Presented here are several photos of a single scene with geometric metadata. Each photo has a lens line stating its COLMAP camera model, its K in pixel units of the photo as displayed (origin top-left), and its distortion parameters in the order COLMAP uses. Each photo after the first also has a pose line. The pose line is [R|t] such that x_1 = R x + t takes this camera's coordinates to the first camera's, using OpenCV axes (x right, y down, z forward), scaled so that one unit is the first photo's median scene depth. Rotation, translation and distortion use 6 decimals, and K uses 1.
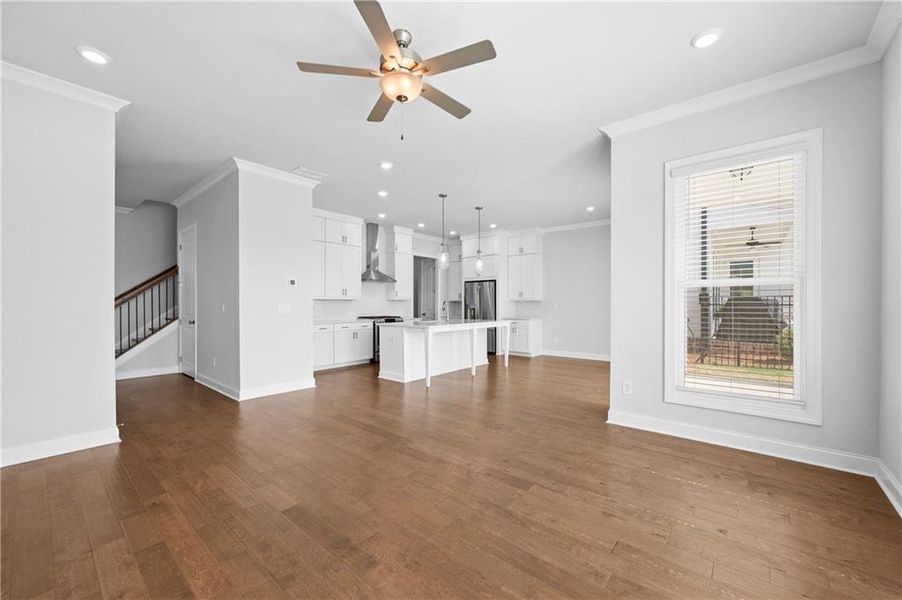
lens RADIAL K [[358.6, 0, 456.1], [0, 358.6, 303.1], [0, 0, 1]] dist [-0.003046, 0.001154]
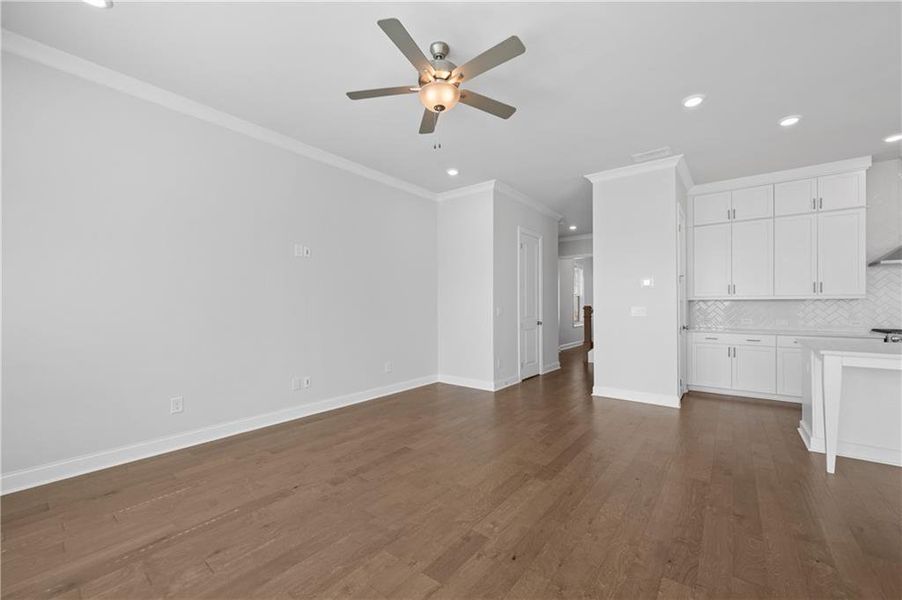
lens RADIAL K [[358.6, 0, 455.2], [0, 358.6, 304.2], [0, 0, 1]] dist [-0.003046, 0.001154]
pose [[0.034315, -0.004798, -0.999400, 0.268772], [0.003718, 0.999982, -0.004673, -0.000434], [0.999404, -0.003556, 0.034332, 0.308502]]
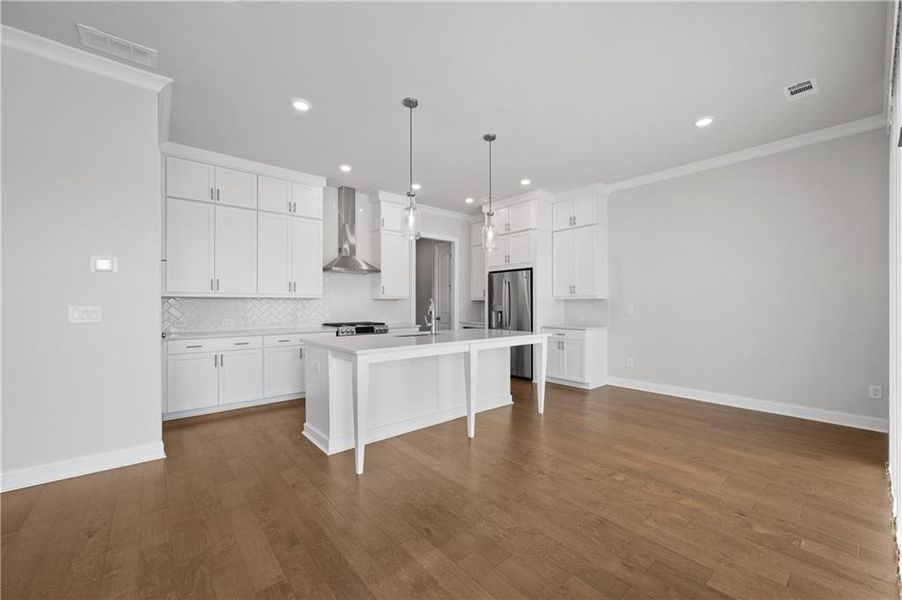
lens RADIAL K [[358.6, 0, 455.0], [0, 358.6, 305.2], [0, 0, 1]] dist [-0.003046, 0.001154]
pose [[0.985271, 0.000554, -0.171001, 0.090855], [0.000476, 0.999982, 0.005982, -0.000495], [0.171001, -0.005975, 0.985253, 0.359360]]
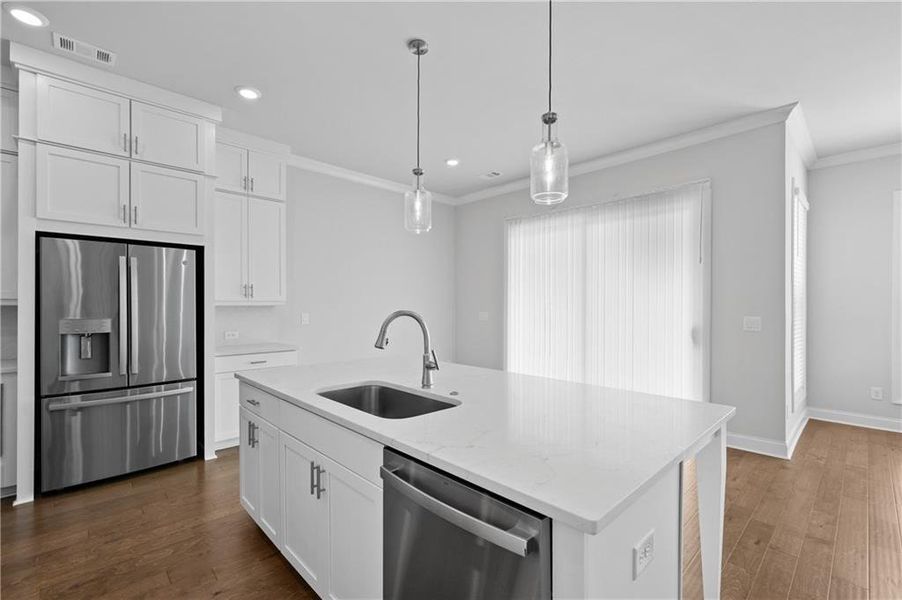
lens RADIAL K [[394.3, 0, 456.2], [0, 394.3, 305.6], [0, 0, 1]] dist [-0.003202, 0.000662]
pose [[0.106998, 0.000695, 0.994259, -0.266313], [-0.005708, 0.999984, -0.000084, -0.009909], [-0.994243, -0.005666, 0.107000, 0.777455]]
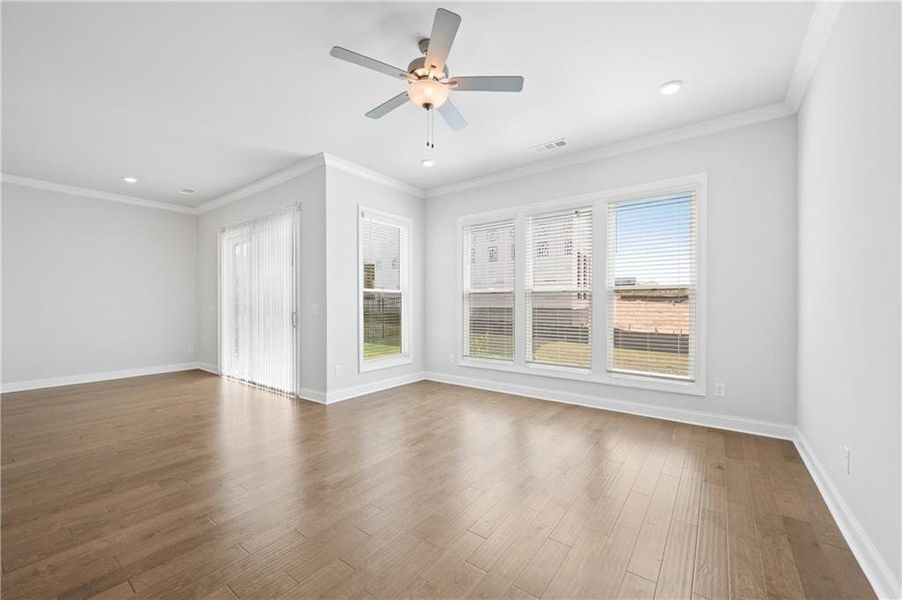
lens RADIAL K [[358.6, 0, 454.5], [0, 358.6, 304.9], [0, 0, 1]] dist [-0.003046, 0.001154]
pose [[-0.055877, -0.003990, 0.998430, -0.362291], [0.001333, 0.999991, 0.004071, 0.000259], [-0.998437, 0.001559, -0.055871, 0.299050]]
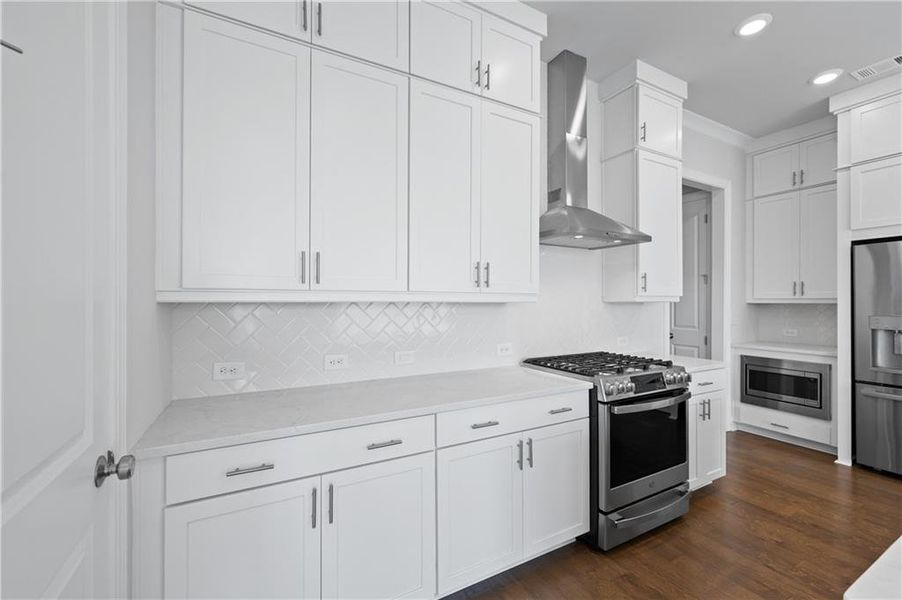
lens RADIAL K [[369.0, 0, 451.3], [0, 369.0, 303.1], [0, 0, 1]] dist [-0.004119, -0.000150]
pose [[0.926324, 0.003334, -0.376713, -0.207825], [-0.000615, 0.999973, 0.007336, -0.010747], [0.376727, -0.006564, 0.926301, 0.668598]]
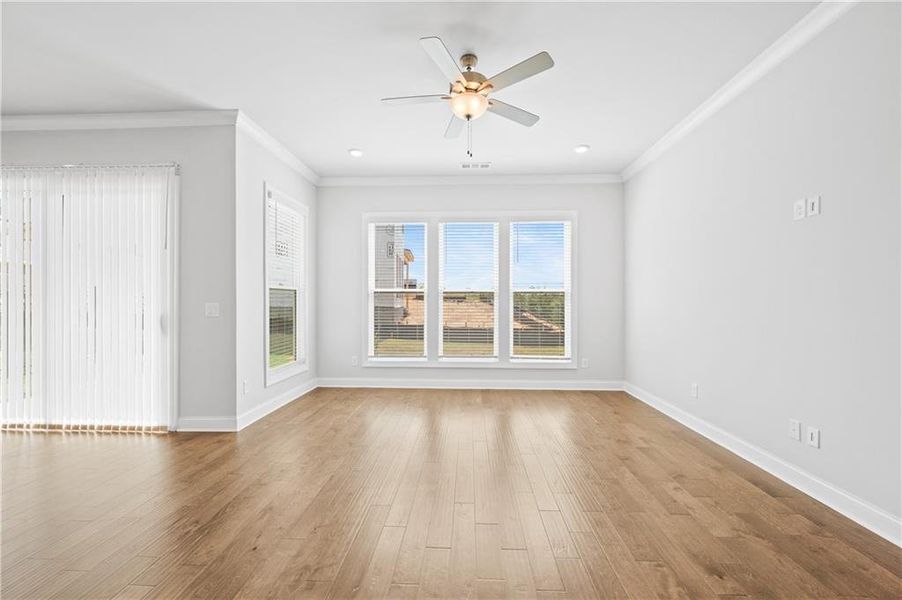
lens RADIAL K [[358.6, 0, 452.7], [0, 358.6, 304.1], [0, 0, 1]] dist [-0.003046, 0.001154]
pose [[-0.607377, -0.003986, 0.794404, -0.301965], [-0.001689, 0.999992, 0.003727, -0.000060], [-0.794412, 0.000922, -0.607378, 0.520660]]
